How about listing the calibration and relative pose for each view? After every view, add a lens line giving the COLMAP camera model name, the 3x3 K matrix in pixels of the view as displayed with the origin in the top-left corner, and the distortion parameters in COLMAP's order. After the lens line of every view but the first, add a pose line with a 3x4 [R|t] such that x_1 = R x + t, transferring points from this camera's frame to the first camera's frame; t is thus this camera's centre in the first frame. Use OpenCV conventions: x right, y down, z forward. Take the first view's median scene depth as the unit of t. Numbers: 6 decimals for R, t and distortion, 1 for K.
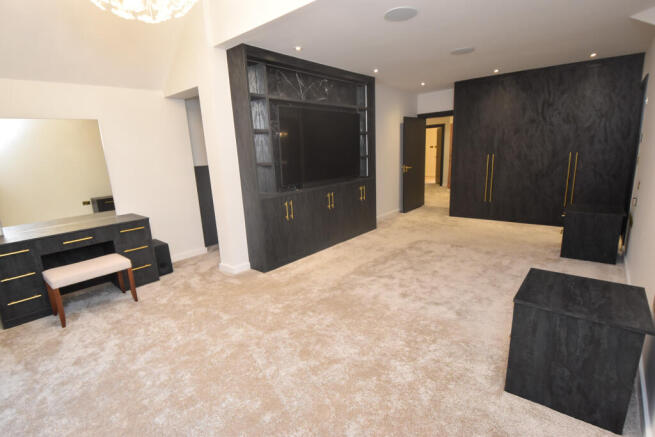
lens RADIAL K [[316.9, 0, 338.5], [0, 316.9, 219.7], [0, 0, 1]] dist [-0.002892, -0.000385]
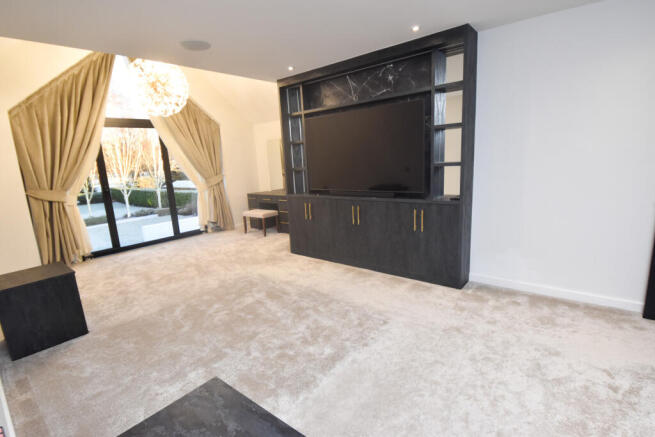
lens RADIAL K [[316.9, 0, 338.5], [0, 316.9, 219.7], [0, 0, 1]] dist [-0.002892, -0.000385]
pose [[-0.013914, 0.230788, -0.972905, 0.866719], [-0.160032, 0.959942, 0.230002, -0.253881], [0.987014, 0.158896, 0.023577, 0.989075]]
